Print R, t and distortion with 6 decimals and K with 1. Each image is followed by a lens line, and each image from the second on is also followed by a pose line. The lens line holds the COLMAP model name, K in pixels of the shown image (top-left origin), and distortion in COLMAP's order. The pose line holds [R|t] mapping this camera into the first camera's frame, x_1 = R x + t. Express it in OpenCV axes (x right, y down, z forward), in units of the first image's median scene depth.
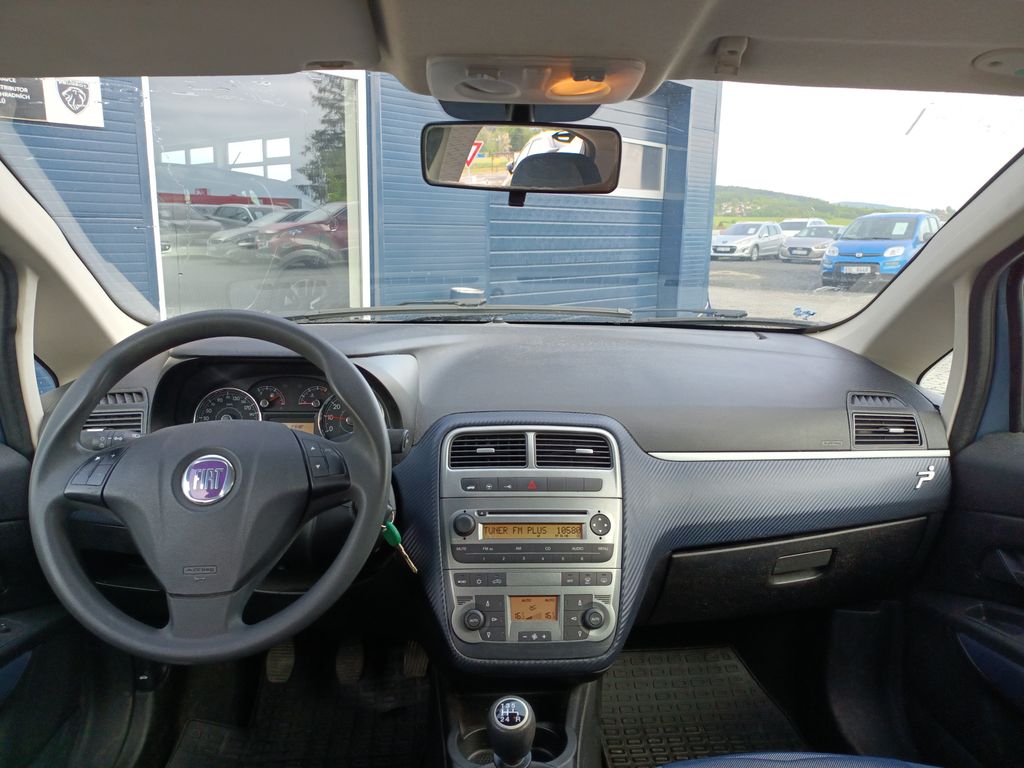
lens RADIAL K [[749.5, 0, 514.4], [0, 749.5, 382.6], [0, 0, 1]] dist [0.022621, 0.000109]
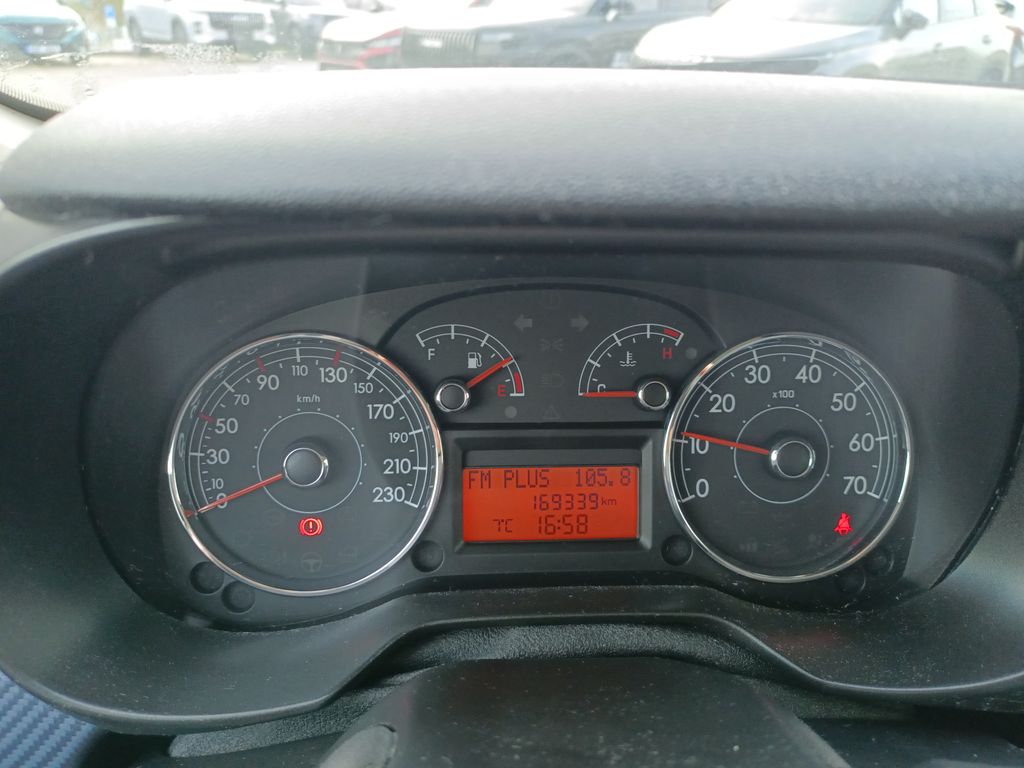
lens RADIAL K [[749.5, 0, 510.8], [0, 749.5, 386.1], [0, 0, 1]] dist [0.022621, 0.000109]
pose [[0.999778, -0.001623, 0.020986, -0.318146], [-0.002578, 0.980072, 0.198627, -0.024554], [-0.020891, -0.198637, 0.979850, 0.758819]]
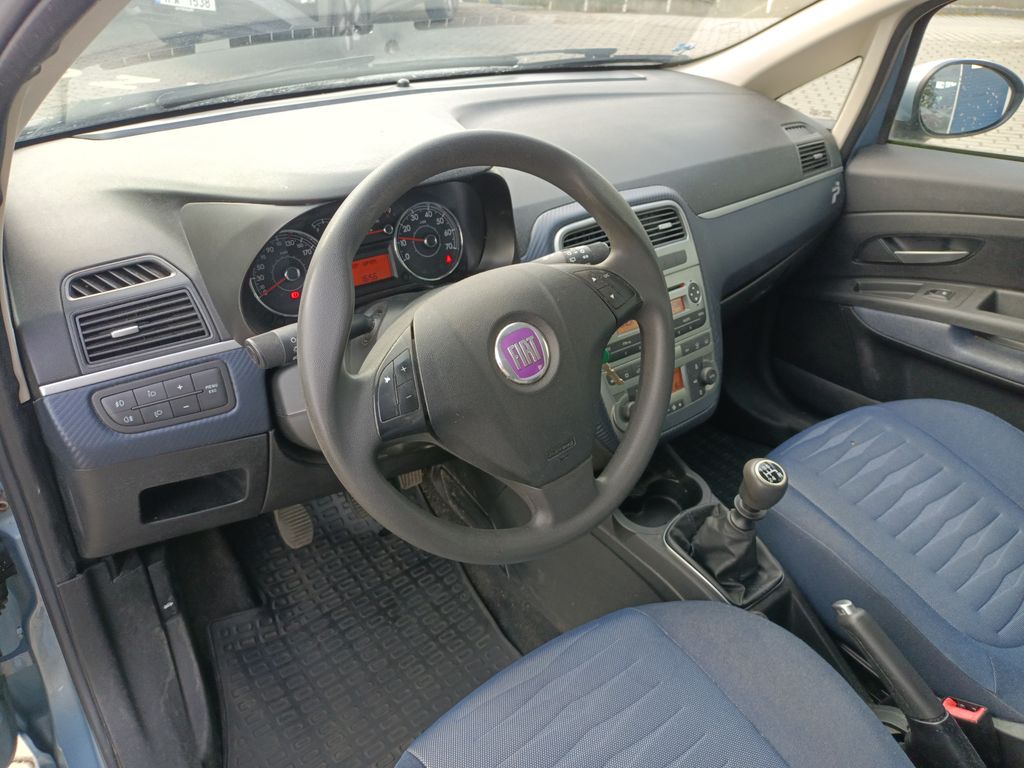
lens RADIAL K [[749.5, 0, 513.7], [0, 749.5, 384.1], [0, 0, 1]] dist [0.022621, 0.000109]
pose [[0.818985, -0.294583, 0.492428, -0.598383], [0.102807, 0.919607, 0.379148, -0.110151], [-0.564531, -0.259891, 0.783429, 0.256670]]
